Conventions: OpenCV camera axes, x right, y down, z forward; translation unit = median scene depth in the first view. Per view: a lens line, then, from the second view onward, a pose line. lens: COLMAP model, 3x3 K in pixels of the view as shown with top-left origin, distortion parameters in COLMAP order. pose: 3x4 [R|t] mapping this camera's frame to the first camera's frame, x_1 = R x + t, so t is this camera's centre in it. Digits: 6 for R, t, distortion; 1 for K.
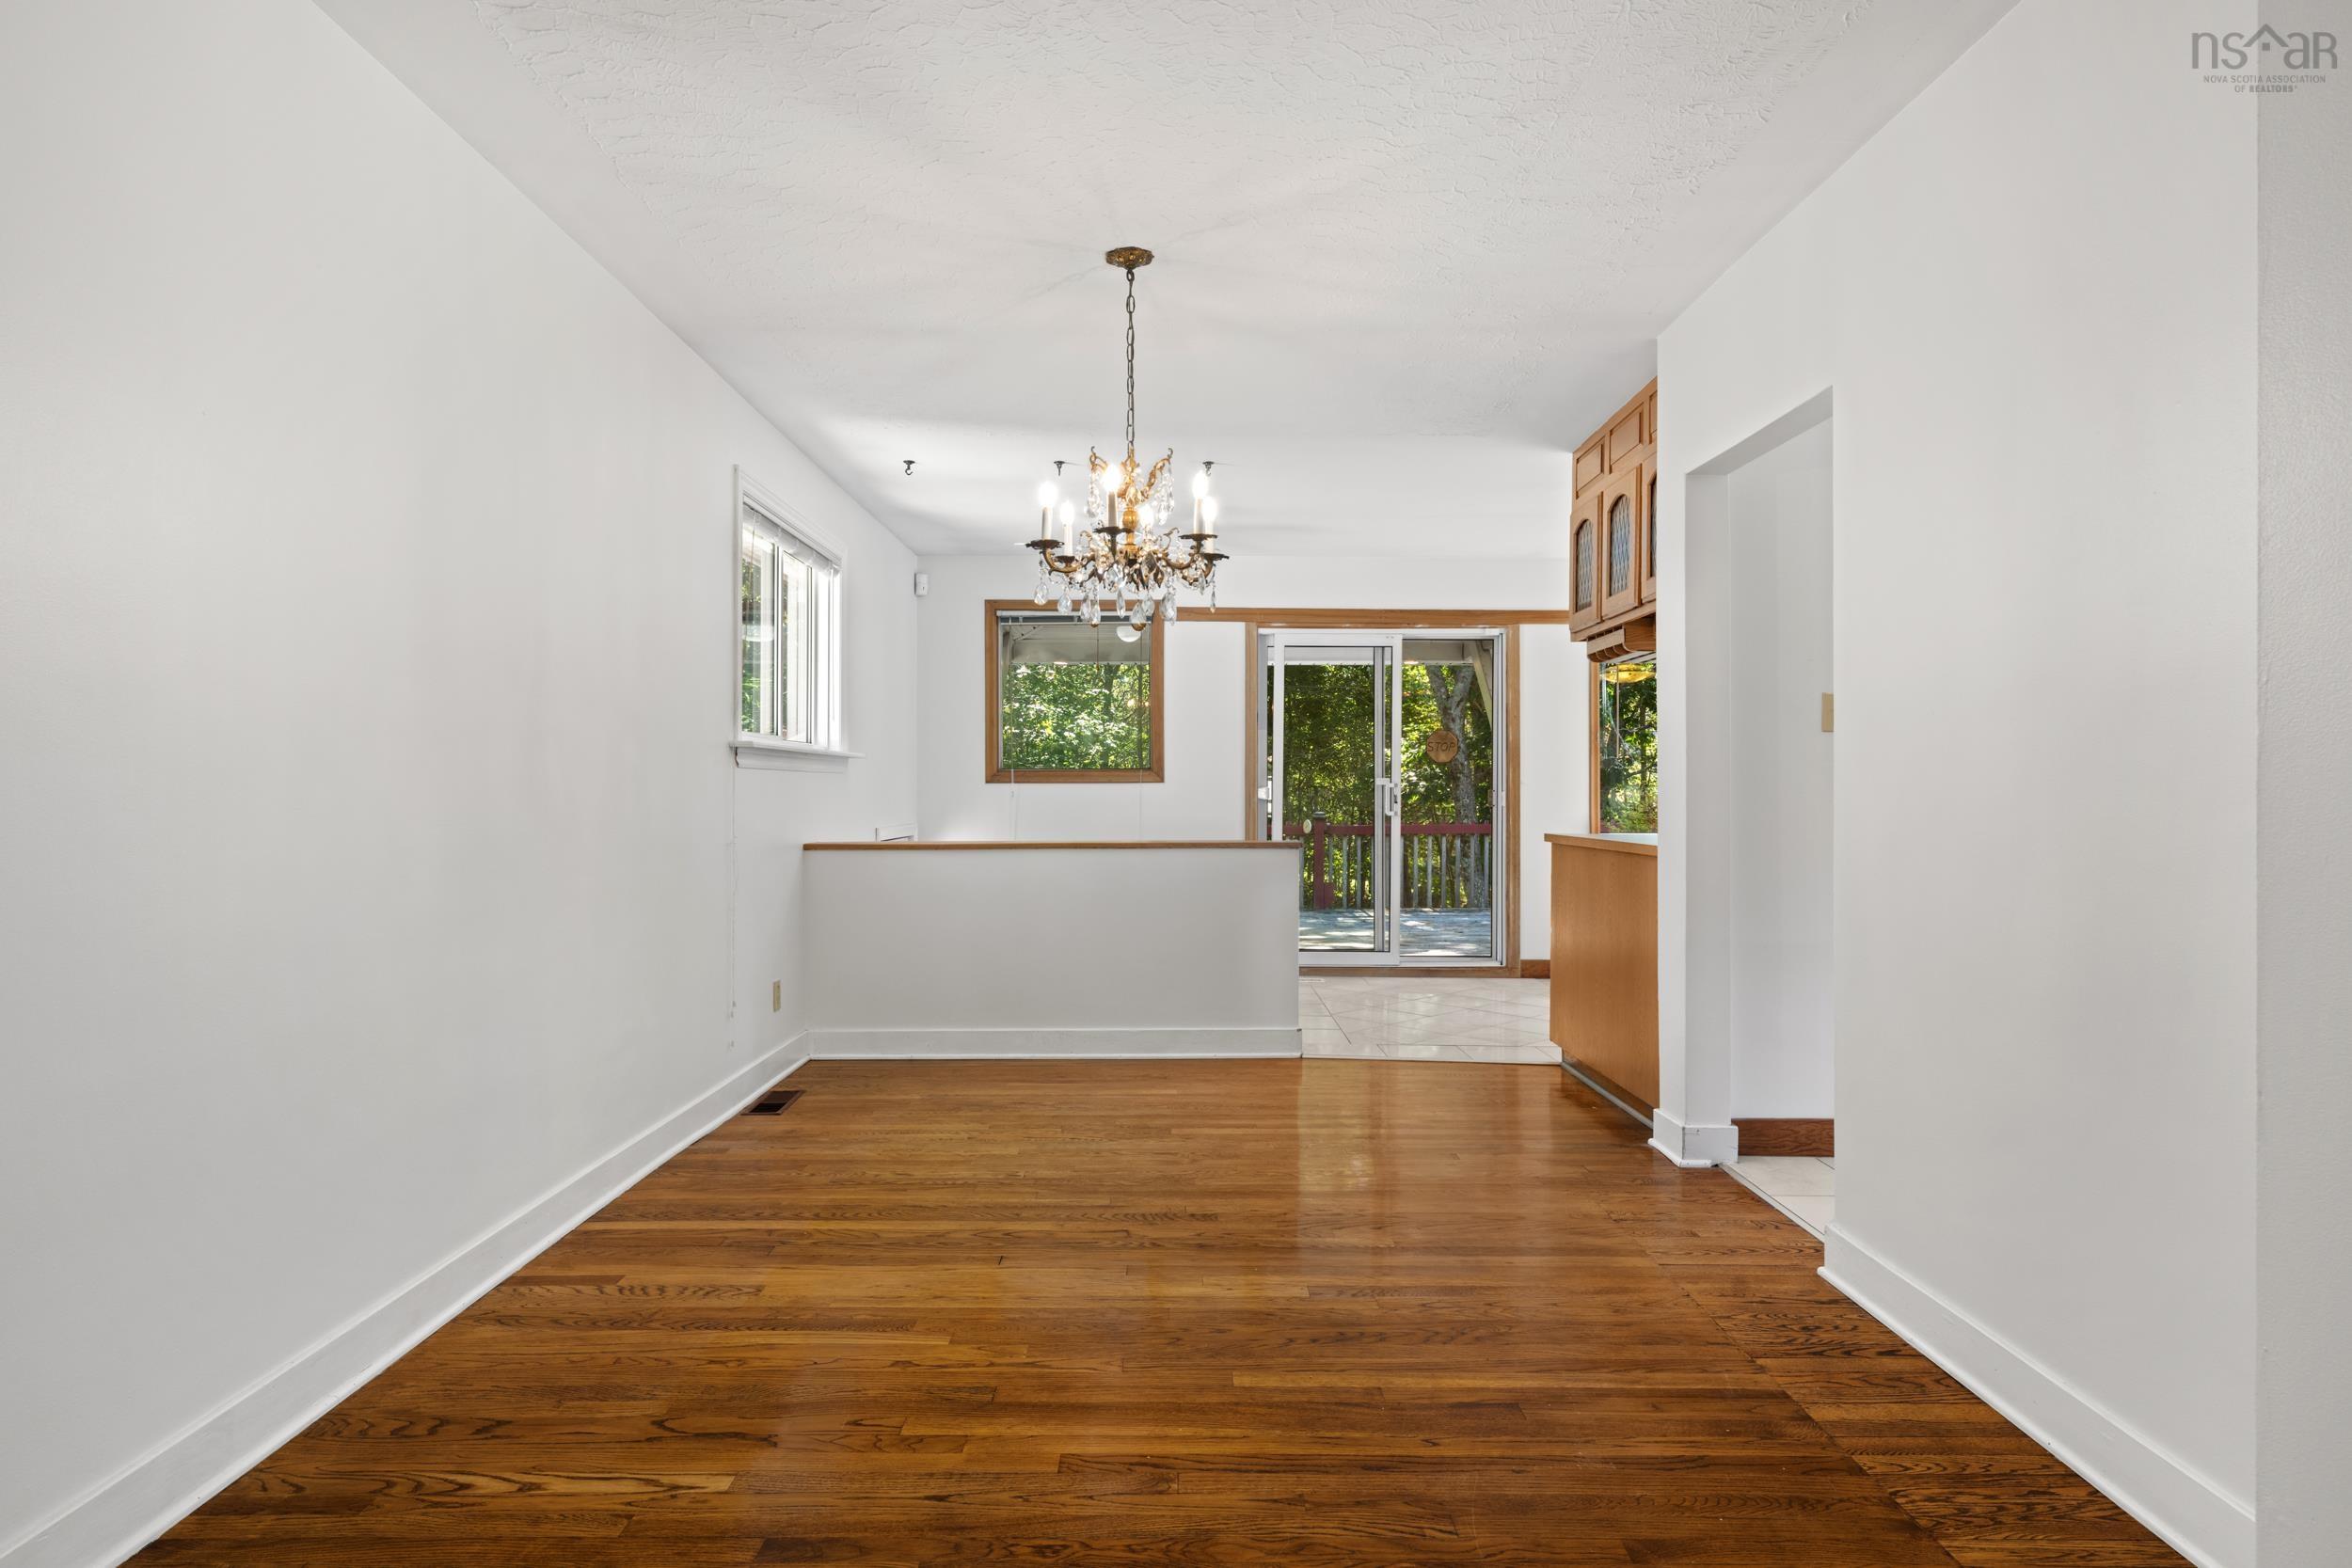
lens RADIAL K [[1244.8, 0, 1166.3], [0, 1244.8, 788.6], [0, 0, 1]] dist [-0.029707, 0.000217]
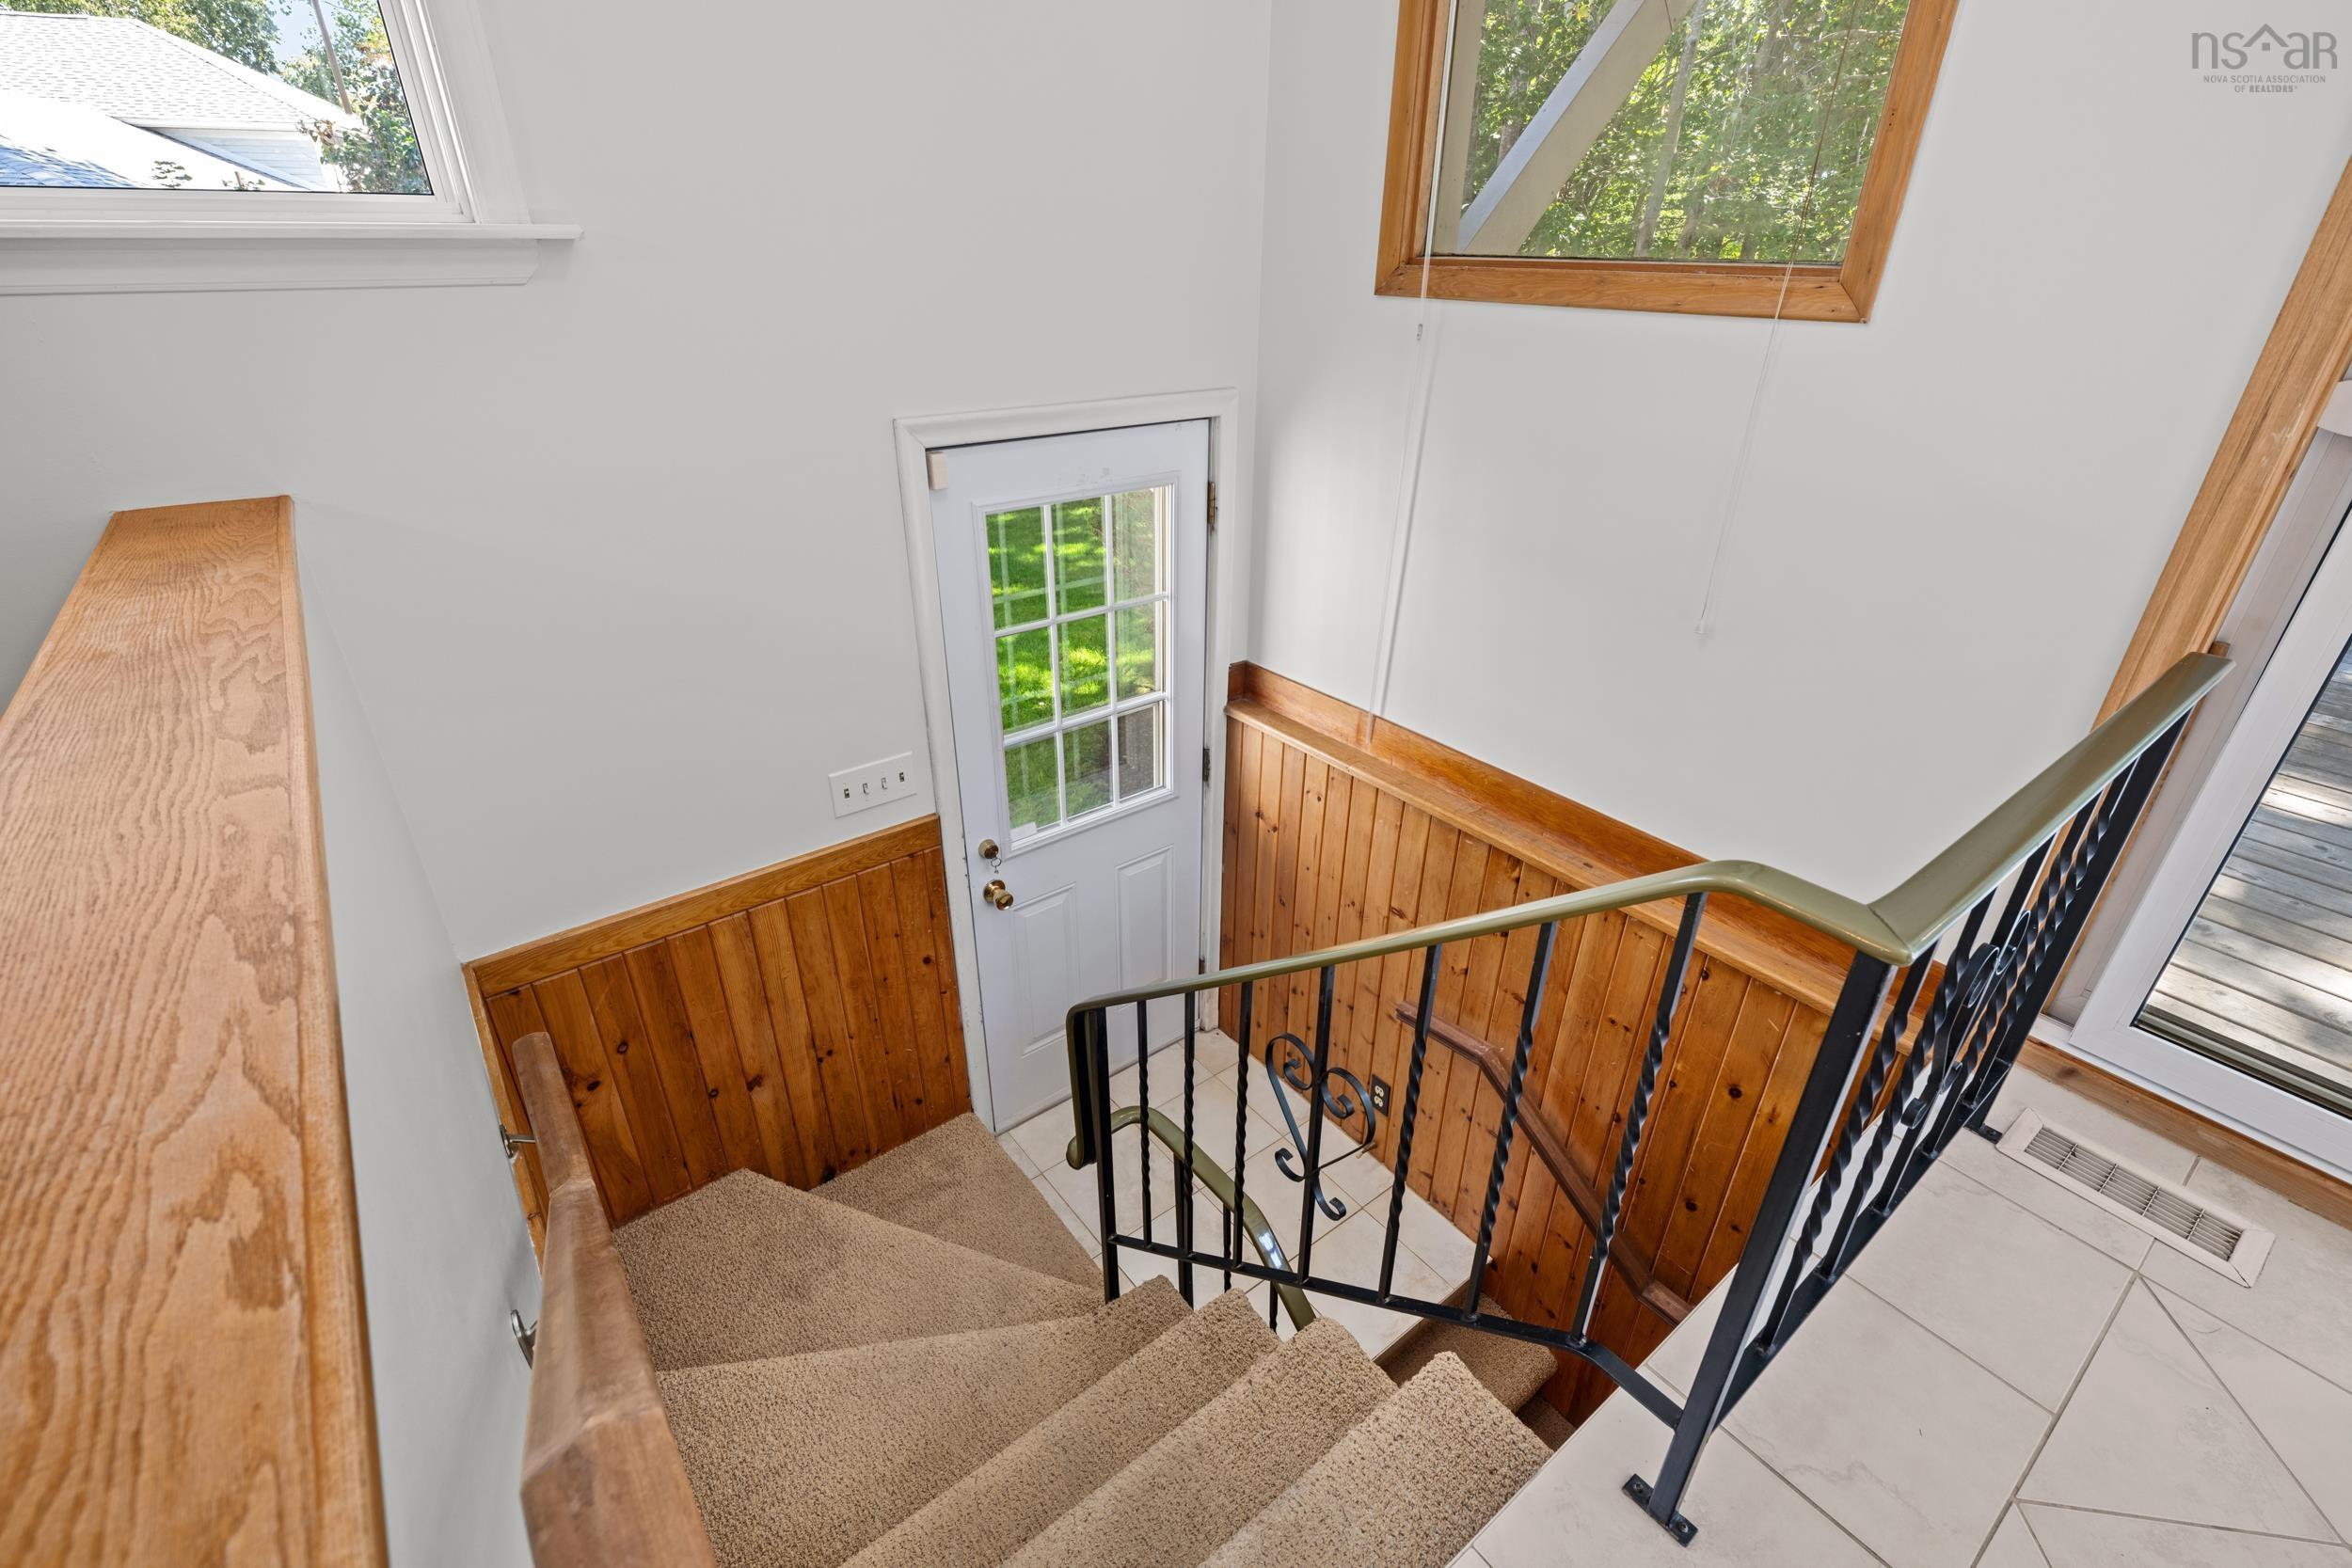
lens RADIAL K [[1055.0, 0, 1180.8], [0, 1055.0, 782.4], [0, 0, 1]] dist [-0.001273, -0.000186]
pose [[0.616683, 0.371847, -0.693853, 0.252971], [-0.002322, 0.882262, 0.470754, -0.060922], [0.787208, -0.288695, 0.544939, 1.802654]]
